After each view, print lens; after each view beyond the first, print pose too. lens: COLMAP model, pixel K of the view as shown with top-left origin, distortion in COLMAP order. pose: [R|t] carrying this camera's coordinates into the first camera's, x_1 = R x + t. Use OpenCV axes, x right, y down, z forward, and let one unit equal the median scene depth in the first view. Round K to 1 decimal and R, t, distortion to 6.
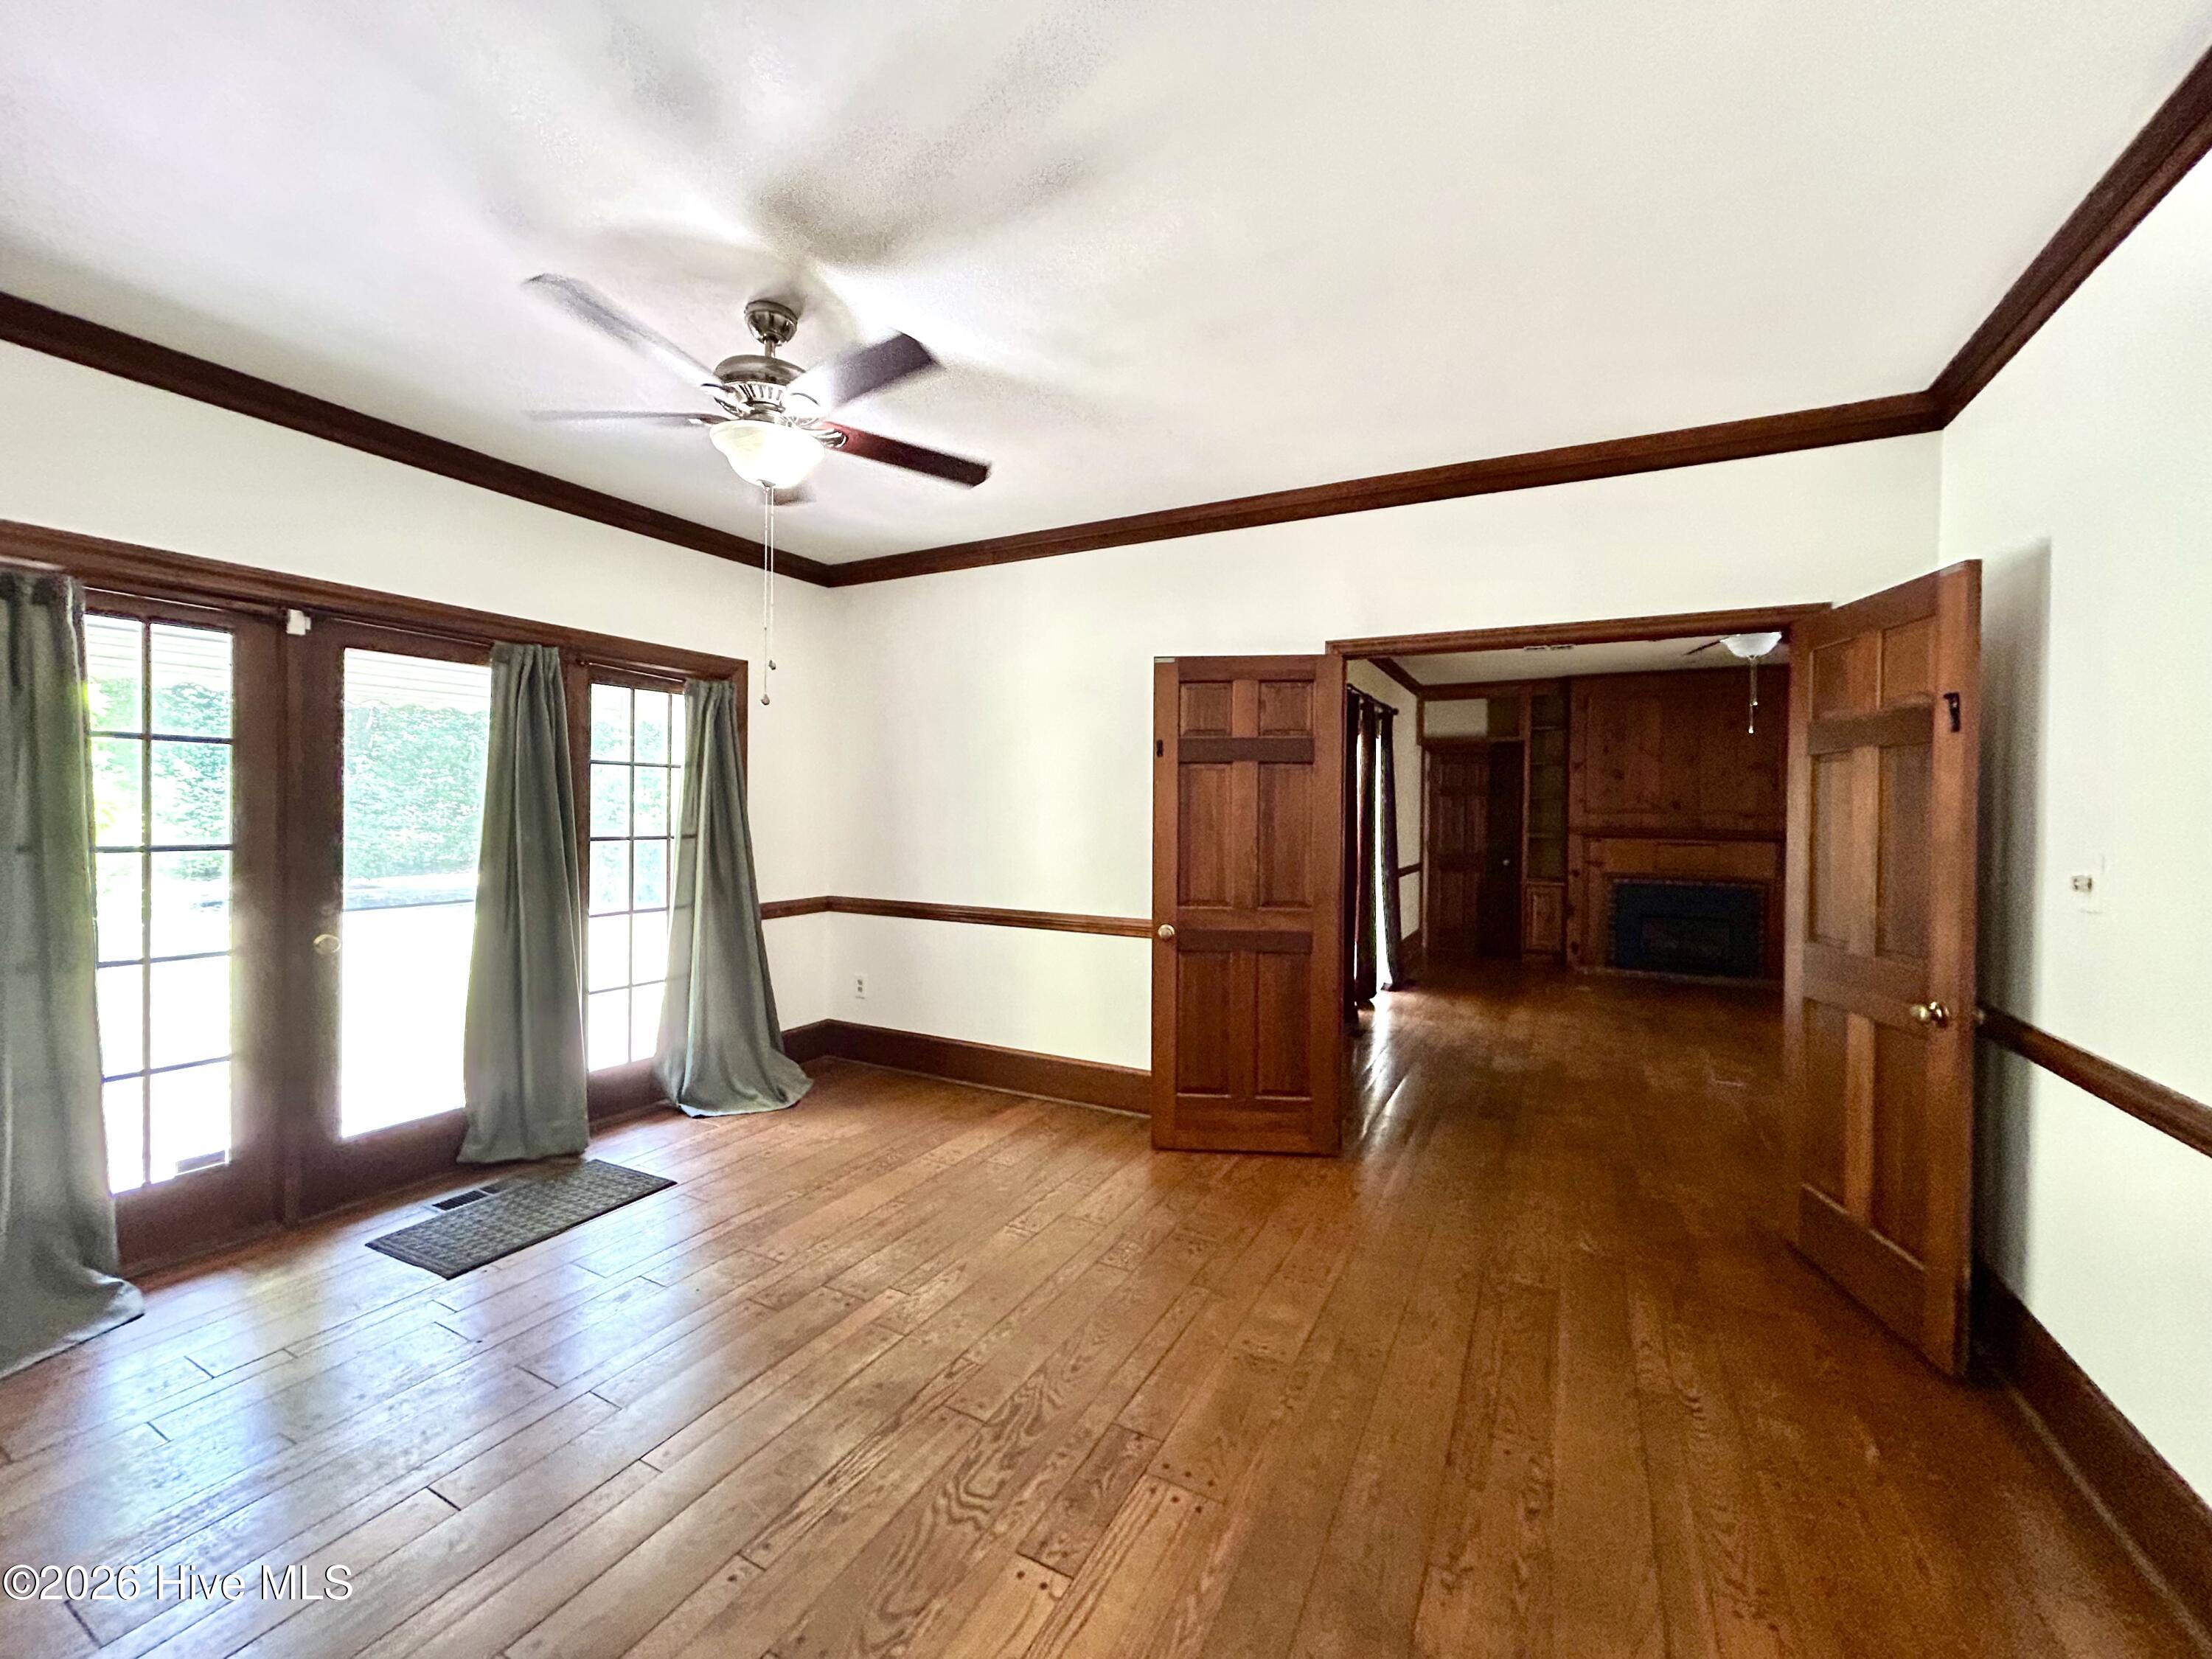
lens RADIAL K [[890.3, 0, 1112.1], [0, 890.3, 823.7], [0, 0, 1]] dist [-0.001964, -0.000248]
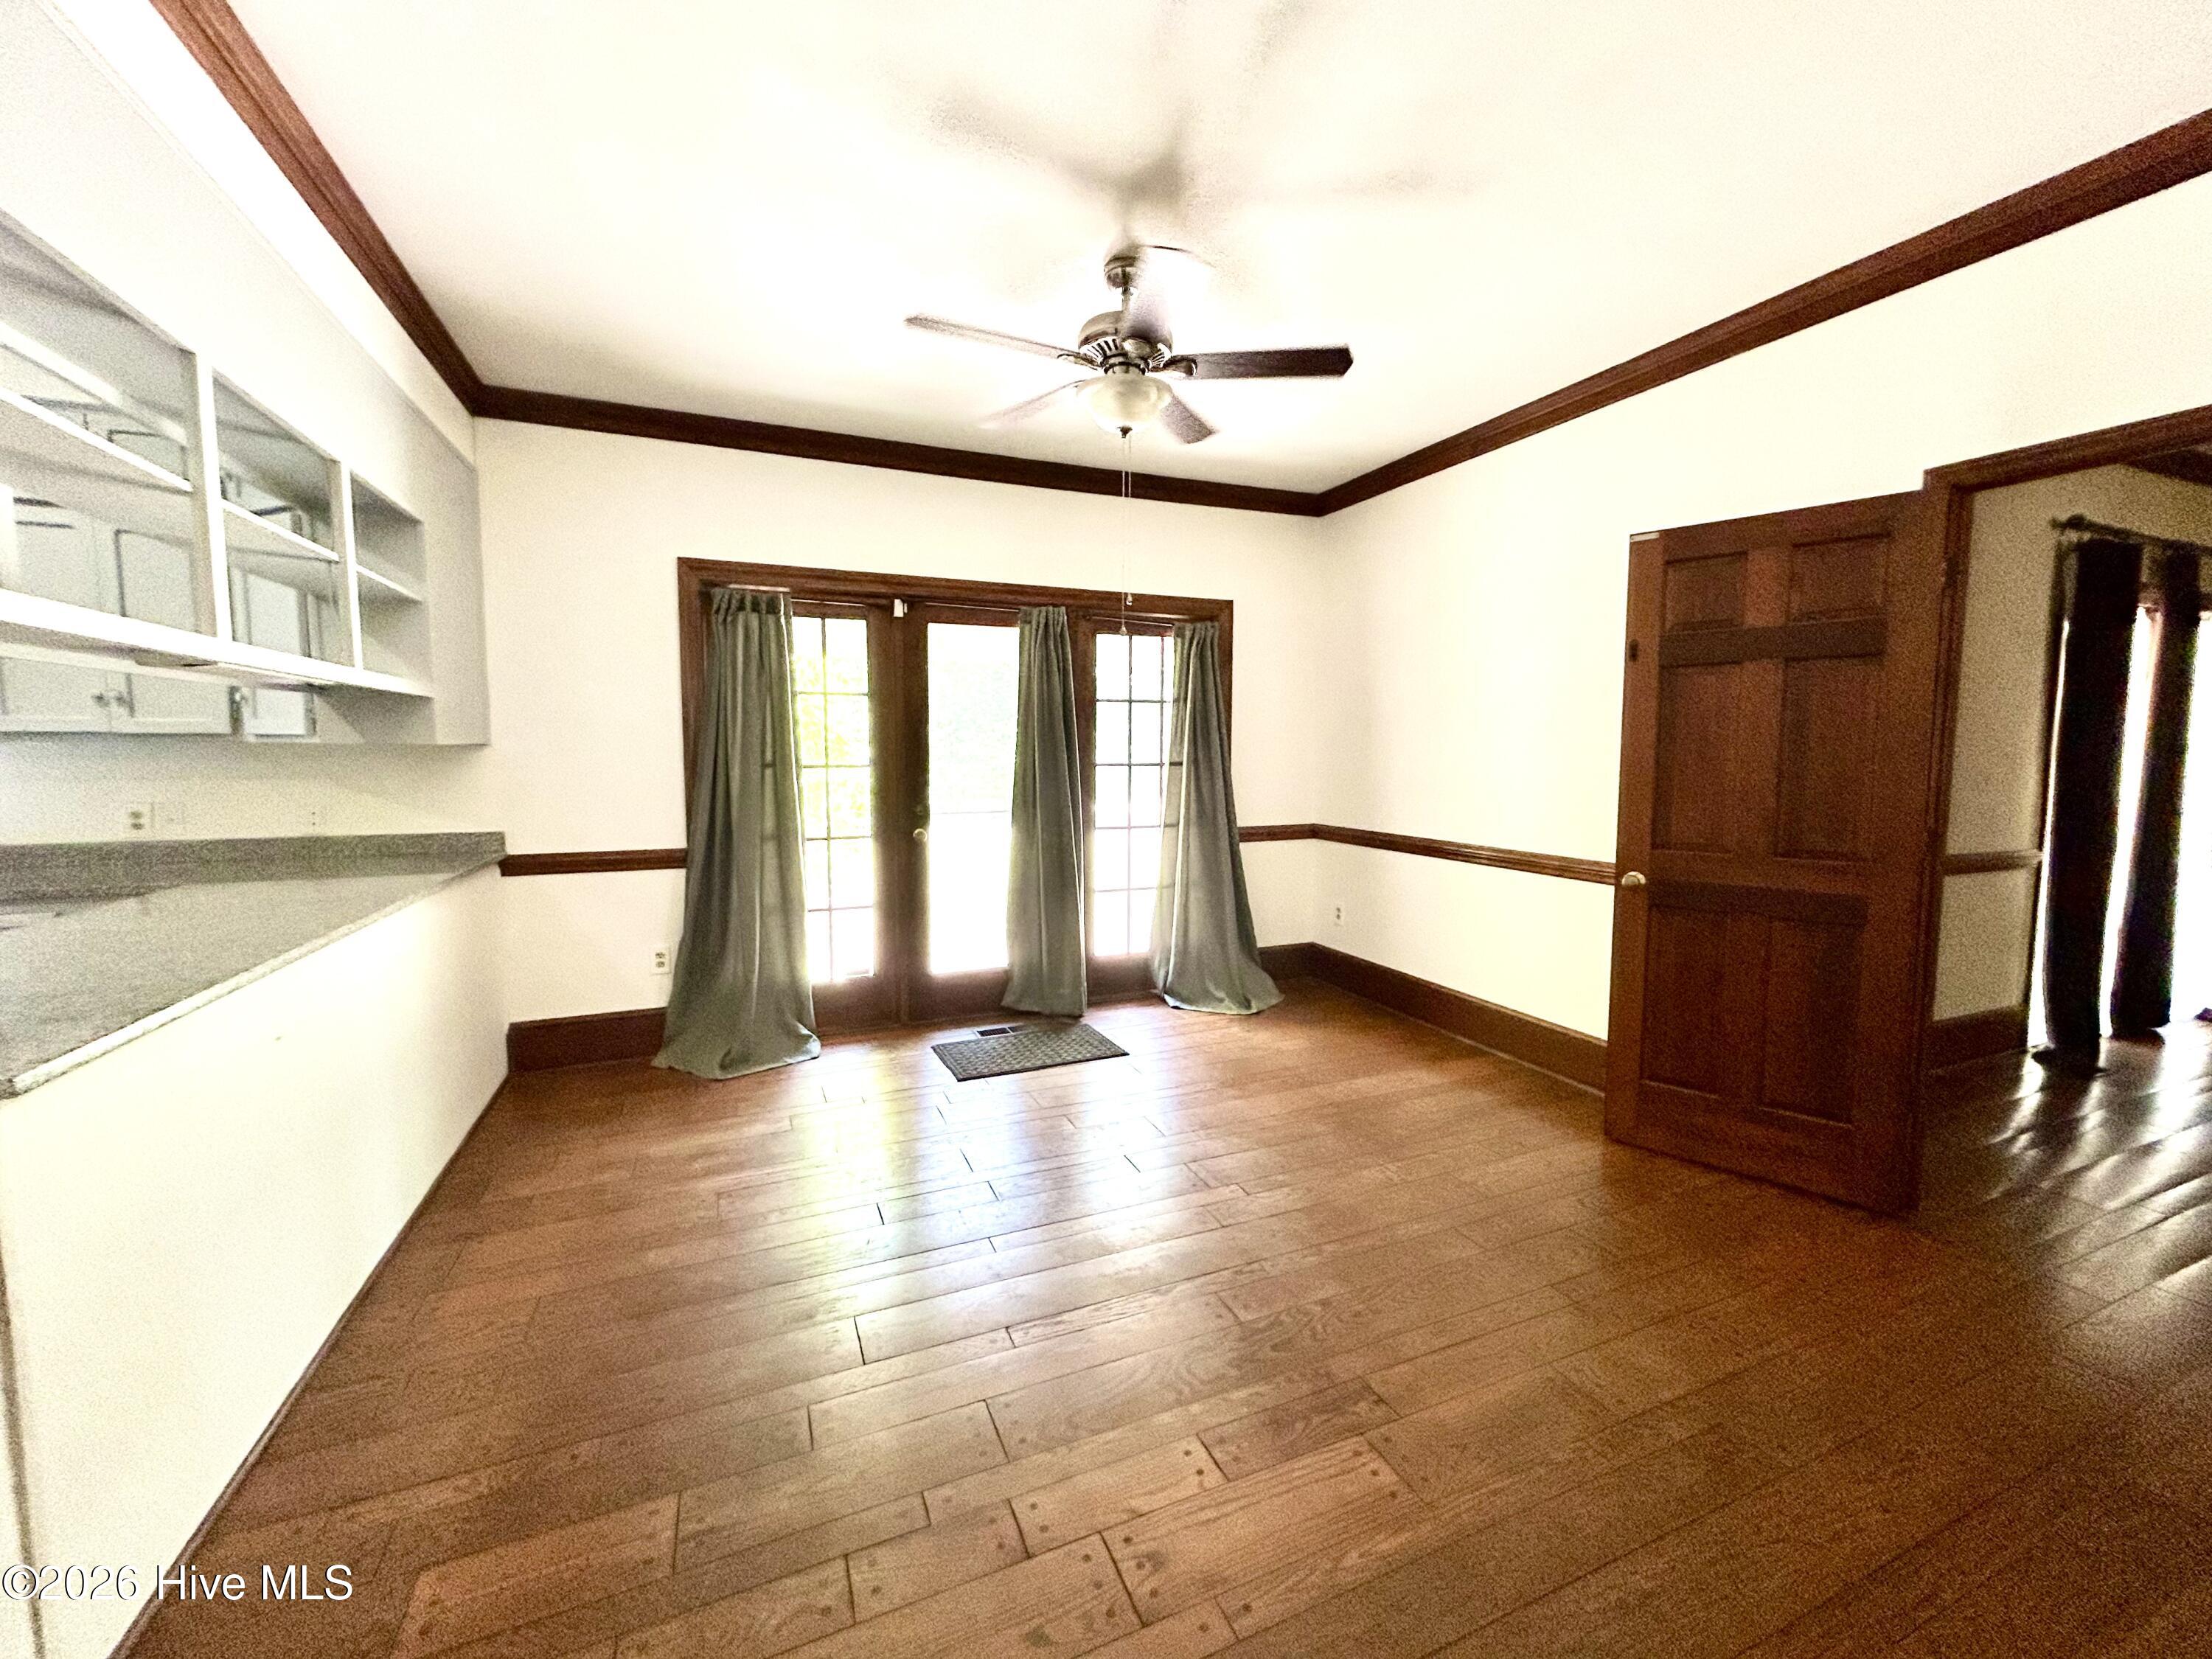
lens RADIAL K [[890.3, 0, 1108.2], [0, 890.3, 827.4], [0, 0, 1]] dist [-0.001964, -0.000248]
pose [[0.771671, 0.046131, -0.634346, 0.204776], [-0.001036, 0.997456, 0.071277, 0.016647], [0.636021, -0.054346, 0.769756, 0.079398]]
